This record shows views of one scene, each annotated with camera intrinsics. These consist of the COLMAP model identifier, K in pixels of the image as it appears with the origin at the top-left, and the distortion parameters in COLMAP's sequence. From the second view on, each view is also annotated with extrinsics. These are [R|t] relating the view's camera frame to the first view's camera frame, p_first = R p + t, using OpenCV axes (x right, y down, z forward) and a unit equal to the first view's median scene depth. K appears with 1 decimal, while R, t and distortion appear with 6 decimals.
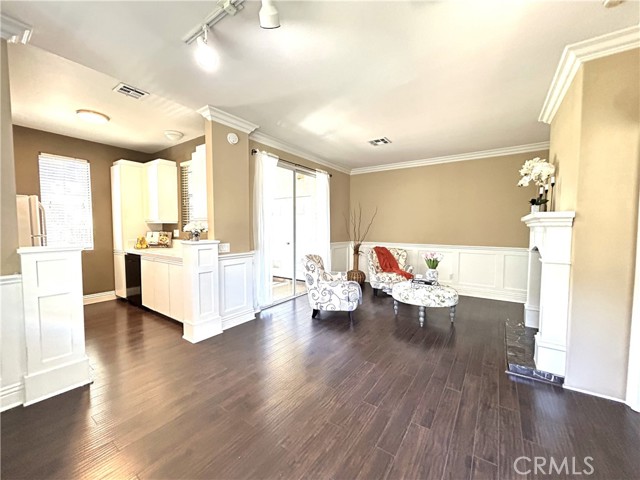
lens RADIAL K [[257.4, 0, 317.8], [0, 257.4, 239.3], [0, 0, 1]] dist [-0.000715, 0.000640]
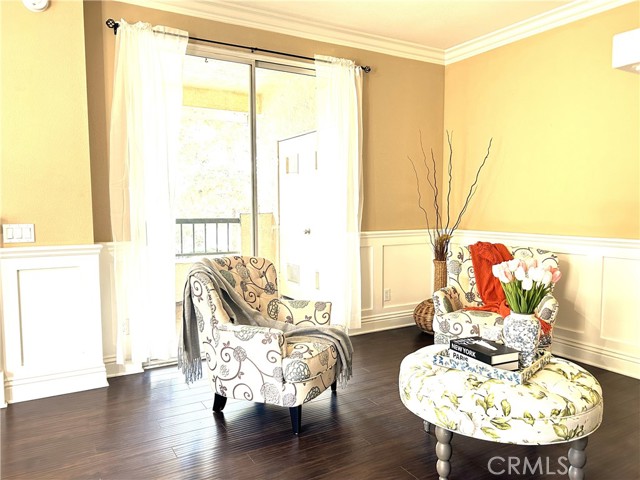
lens RADIAL K [[481.5, 0, 319.4], [0, 481.5, 244.4], [0, 0, 1]] dist [0.055524, -0.055838]
pose [[0.908085, 0.026980, -0.417916, 0.442825], [-0.013257, 0.999274, 0.035704, 0.012388], [0.418576, -0.026882, 0.907784, 0.342540]]
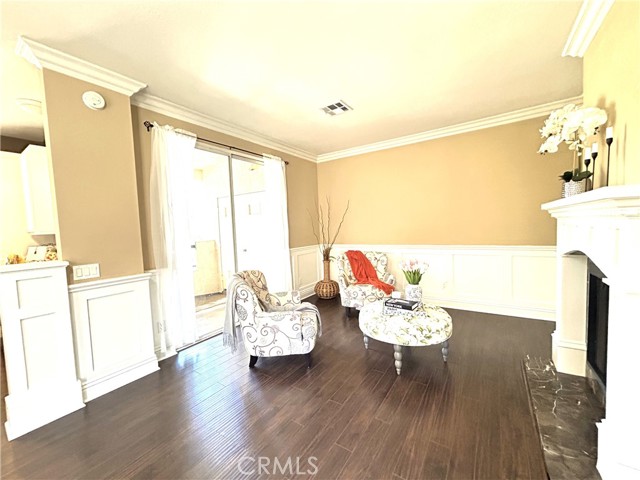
lens RADIAL K [[257.4, 0, 317.6], [0, 257.4, 240.2], [0, 0, 1]] dist [-0.000715, 0.000640]
pose [[0.998933, -0.044844, 0.011034, 0.174683], [0.044750, 0.998961, 0.008617, -0.020455], [-0.011409, -0.008114, 0.999902, 0.295726]]
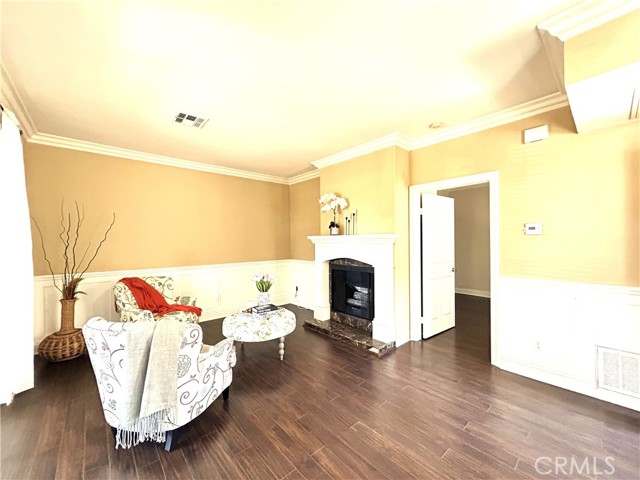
lens RADIAL K [[257.4, 0, 318.1], [0, 257.4, 240.6], [0, 0, 1]] dist [-0.000715, 0.000640]
pose [[0.236445, -0.004781, 0.971633, -0.358623], [0.054485, 0.998480, -0.008346, -0.042966], [-0.970116, 0.054913, 0.236346, 0.571421]]
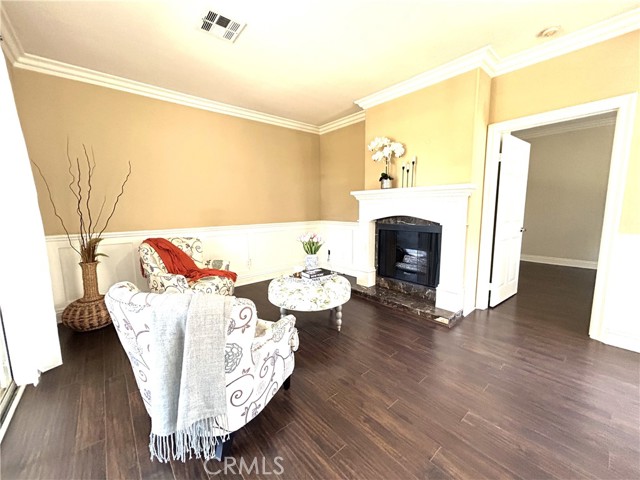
lens RADIAL K [[257.4, 0, 318.2], [0, 257.4, 240.3], [0, 0, 1]] dist [-0.000715, 0.000640]
pose [[0.255905, -0.129225, 0.958026, -0.262487], [0.058035, 0.991291, 0.118210, -0.014824], [-0.964958, 0.025348, 0.261176, 0.745407]]
